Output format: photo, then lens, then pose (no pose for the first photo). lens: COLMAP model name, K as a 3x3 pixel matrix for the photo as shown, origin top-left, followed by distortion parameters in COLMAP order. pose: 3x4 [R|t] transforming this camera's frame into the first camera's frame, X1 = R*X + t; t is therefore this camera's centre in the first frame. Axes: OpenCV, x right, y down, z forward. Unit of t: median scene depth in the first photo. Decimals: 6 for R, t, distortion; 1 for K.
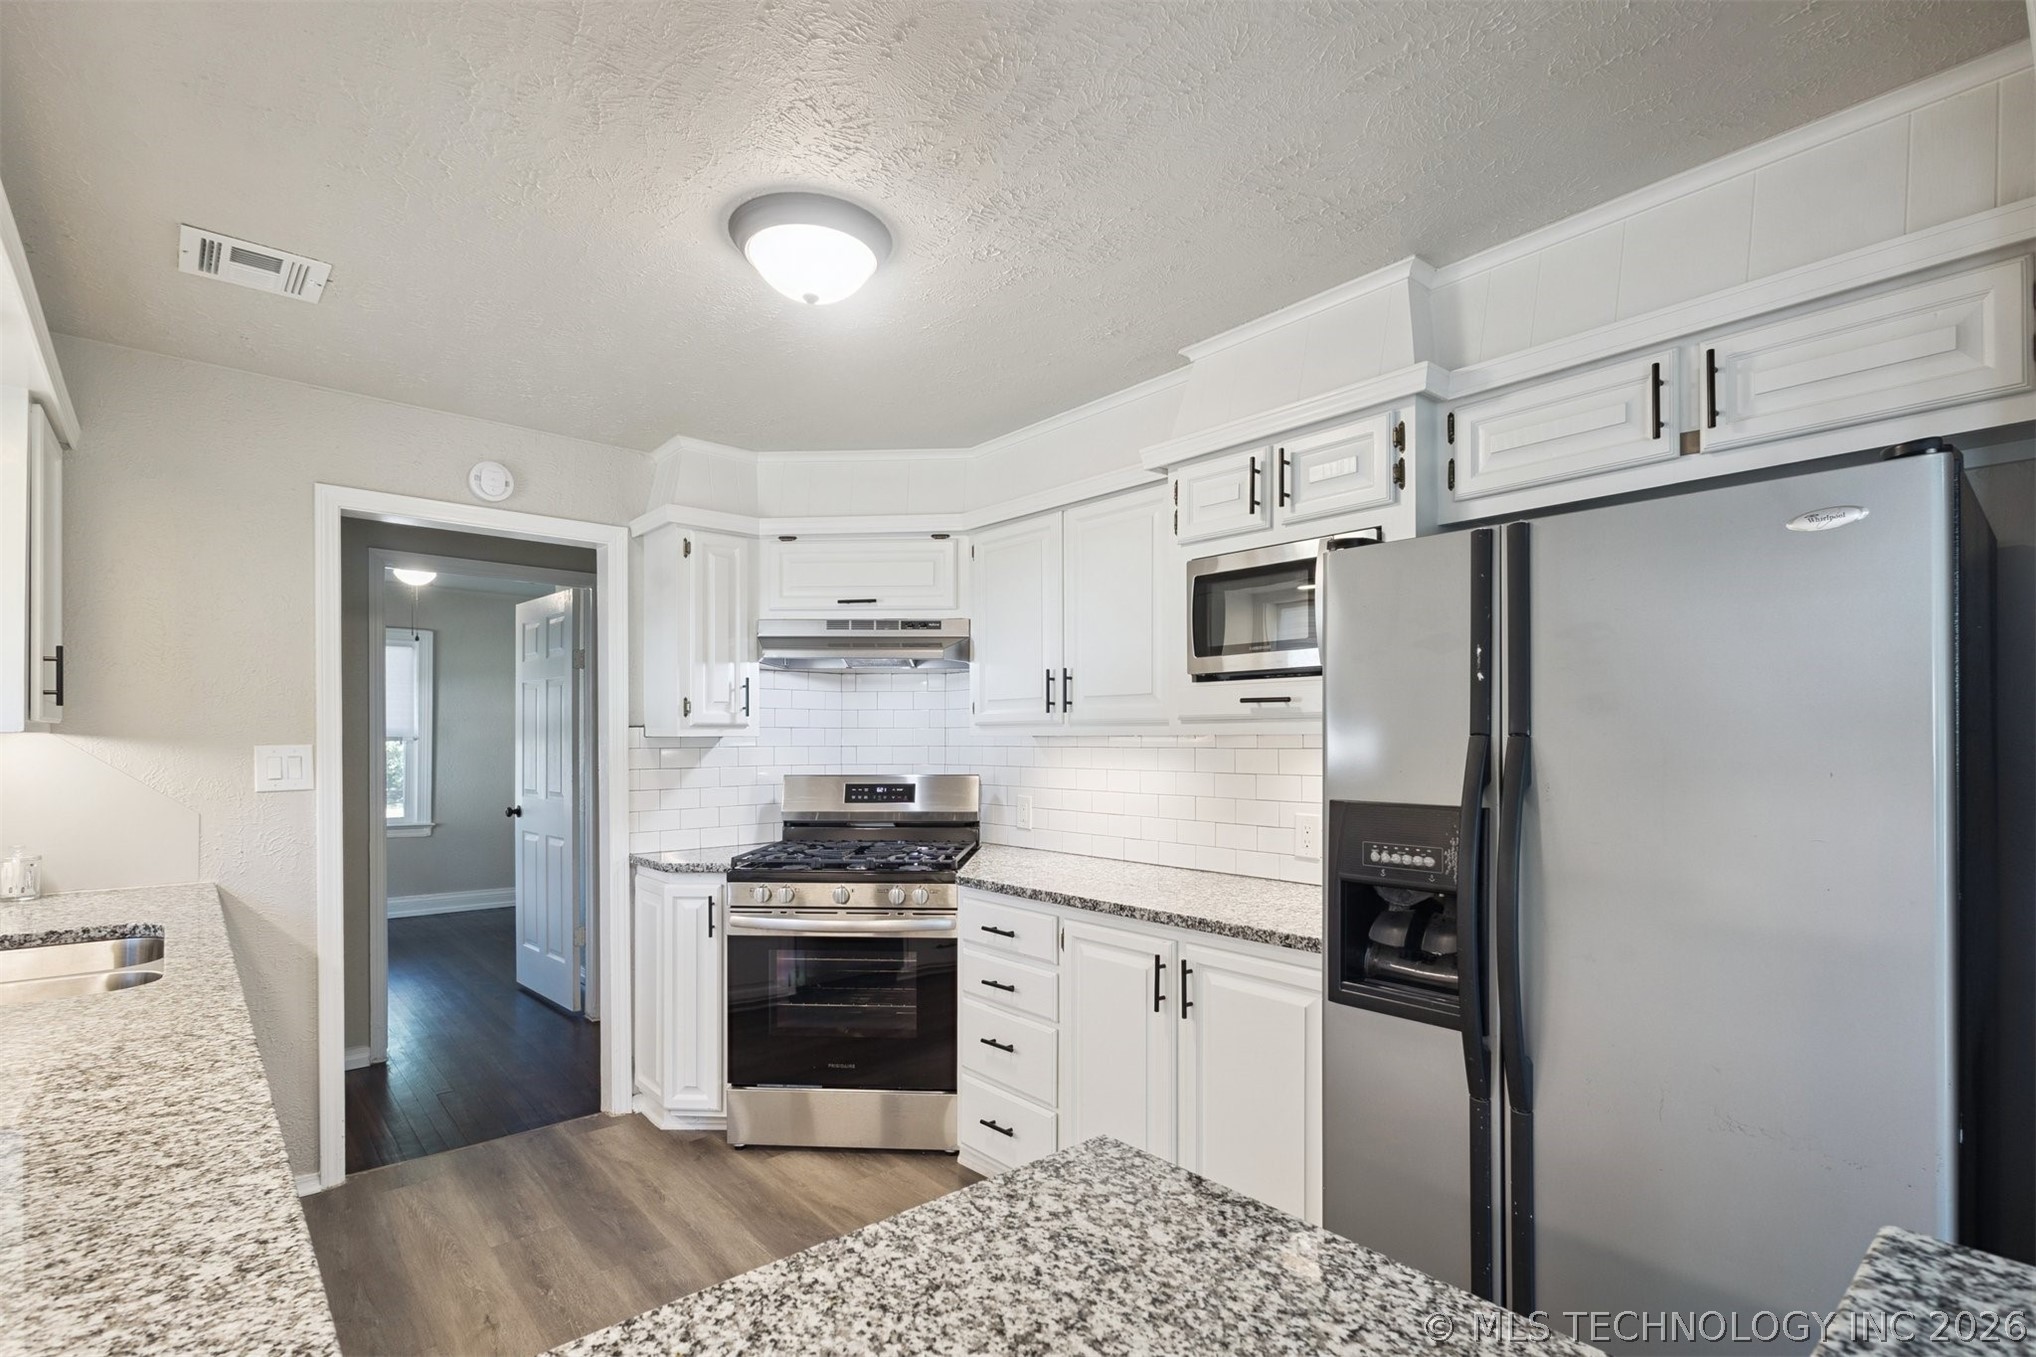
lens RADIAL K [[959.1, 0, 995.2], [0, 959.1, 735.5], [0, 0, 1]] dist [0.009743, -0.000617]
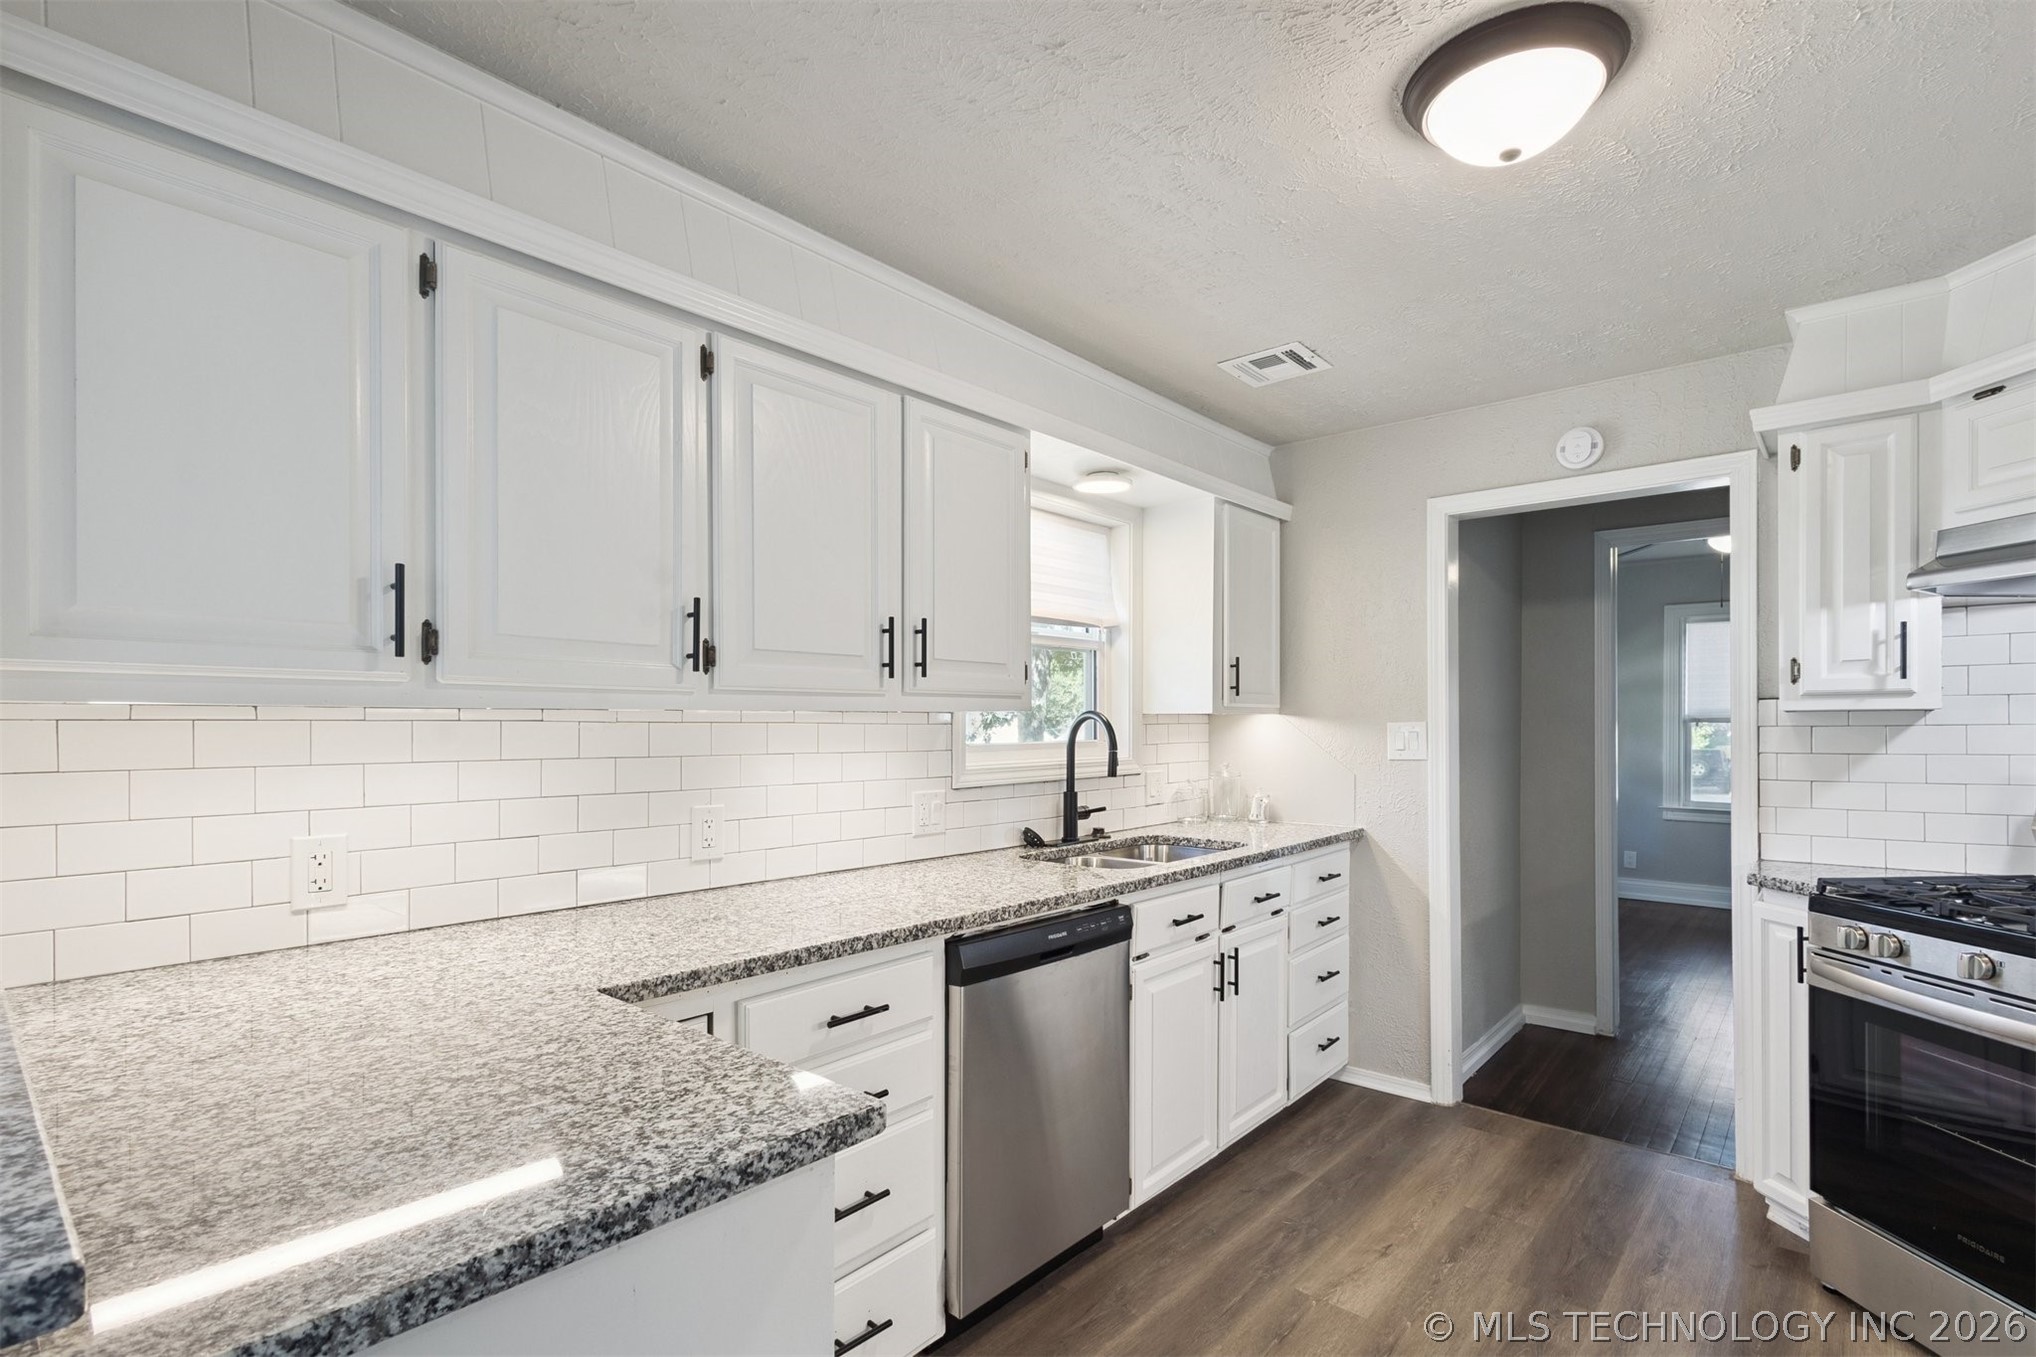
lens RADIAL K [[959.1, 0, 1030.6], [0, 959.1, 725.5], [0, 0, 1]] dist [0.009743, -0.000617]
pose [[0.154854, 0.000275, -0.987937, 0.384529], [0.006215, 0.999980, 0.001252, 0.009914], [0.987918, -0.006334, 0.154849, 0.345603]]
